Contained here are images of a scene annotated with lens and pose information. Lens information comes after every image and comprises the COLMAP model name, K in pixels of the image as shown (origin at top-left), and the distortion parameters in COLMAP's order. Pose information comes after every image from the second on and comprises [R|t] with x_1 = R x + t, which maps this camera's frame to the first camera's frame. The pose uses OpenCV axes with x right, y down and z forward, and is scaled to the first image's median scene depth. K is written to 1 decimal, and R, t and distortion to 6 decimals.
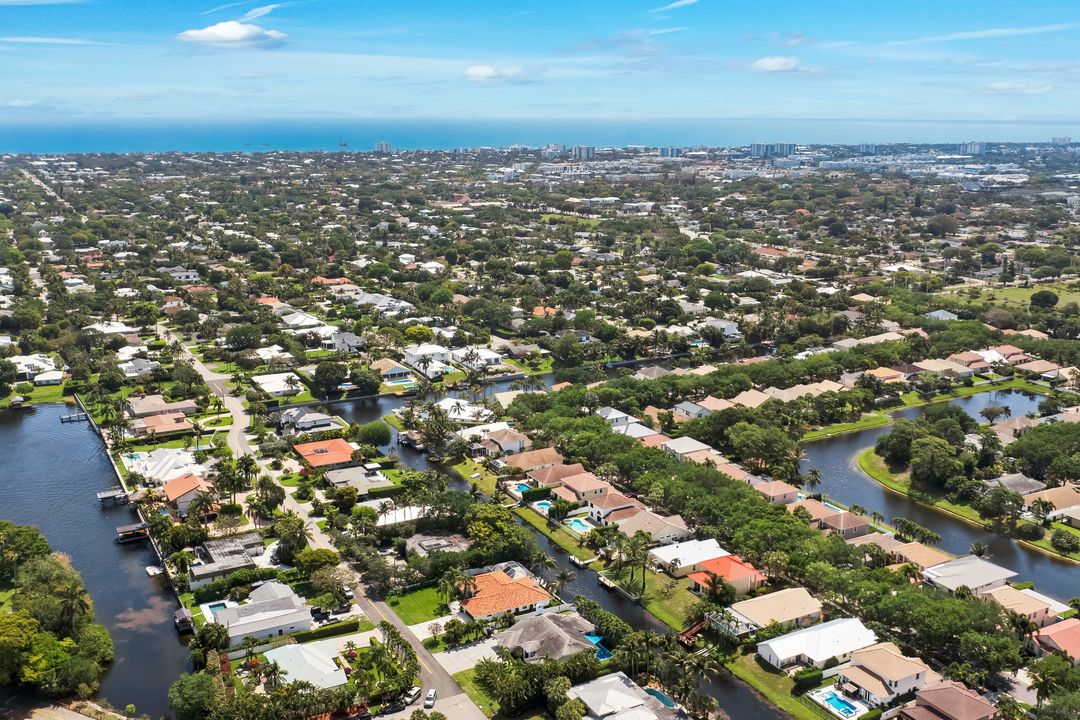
lens RADIAL K [[1022.8, 0, 522.8], [0, 1022.8, 361.8], [0, 0, 1]] dist [-0.001781, 0.002902]
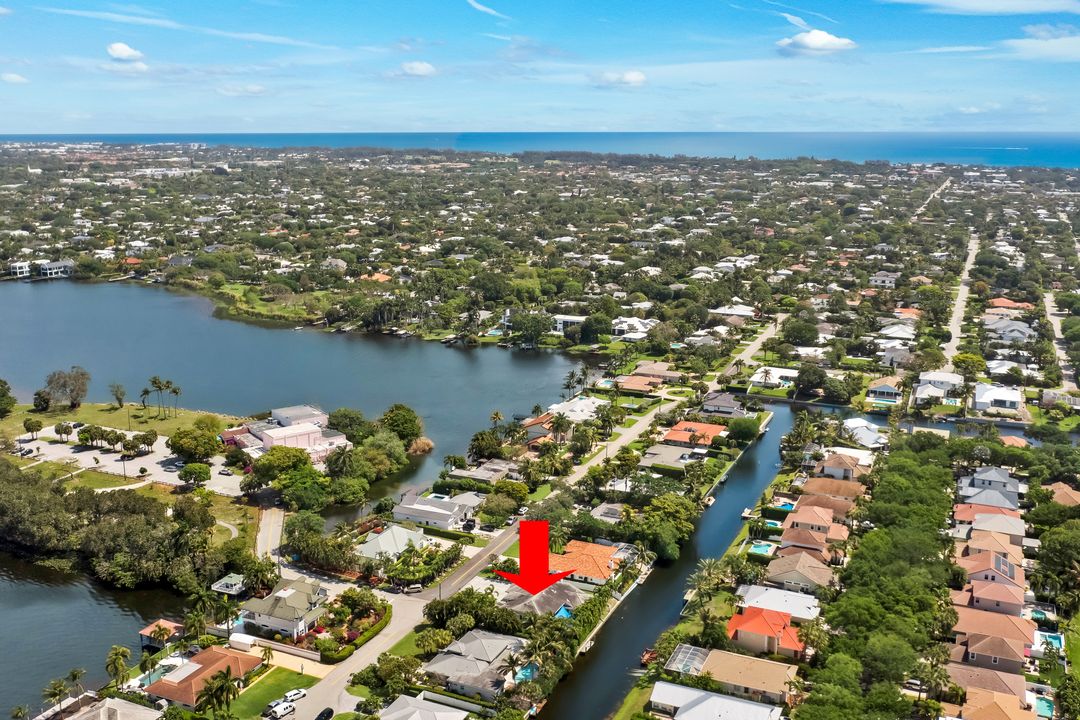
lens RADIAL K [[1022.8, 0, 522.8], [0, 1022.8, 361.8], [0, 0, 1]] dist [-0.001781, 0.002902]
pose [[0.599711, 0.182176, -0.779204, 0.543375], [-0.187926, 0.978572, 0.084151, -0.042652], [0.777837, 0.095966, 0.621096, 0.192759]]
